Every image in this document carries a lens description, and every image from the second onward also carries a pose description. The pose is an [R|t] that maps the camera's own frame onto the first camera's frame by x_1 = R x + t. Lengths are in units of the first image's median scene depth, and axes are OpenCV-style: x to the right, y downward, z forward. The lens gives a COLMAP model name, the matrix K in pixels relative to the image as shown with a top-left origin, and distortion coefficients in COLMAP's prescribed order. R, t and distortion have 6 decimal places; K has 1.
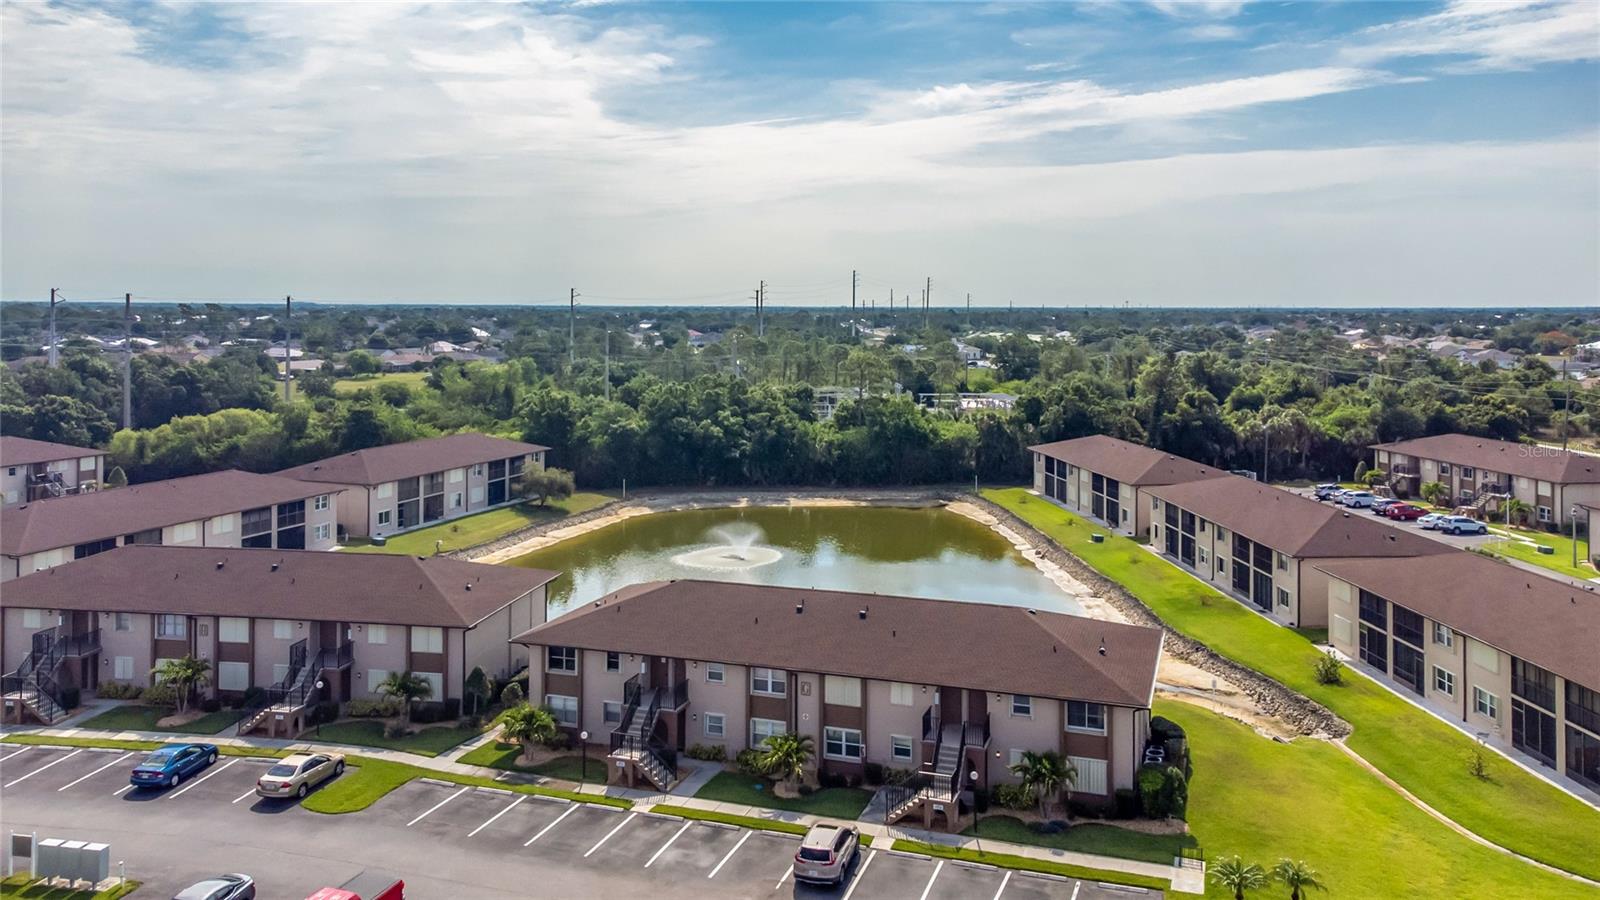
lens RADIAL K [[1245.0, 0, 807.5], [0, 1245.0, 467.8], [0, 0, 1]] dist [0.039334, 0.028229]
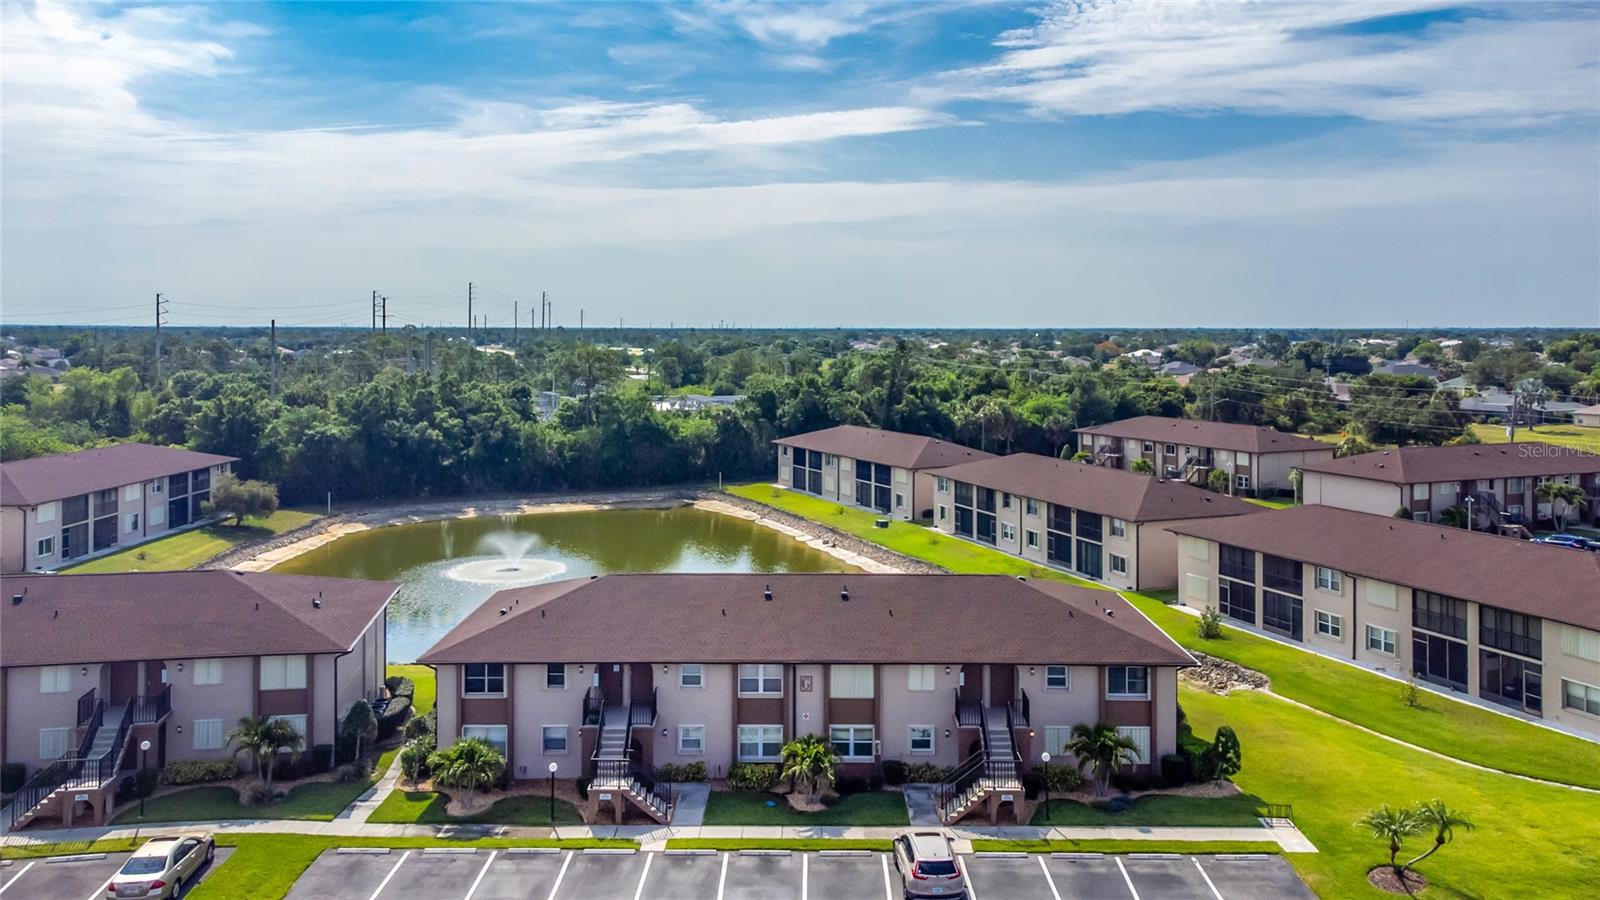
lens RADIAL K [[1245.0, 0, 818.3], [0, 1245.0, 488.2], [0, 0, 1]] dist [0.039334, 0.028229]
pose [[0.946761, -0.044168, 0.318893, -0.230198], [0.044231, 0.998996, 0.007050, 0.032968], [-0.318885, 0.007430, 0.947764, 0.162784]]
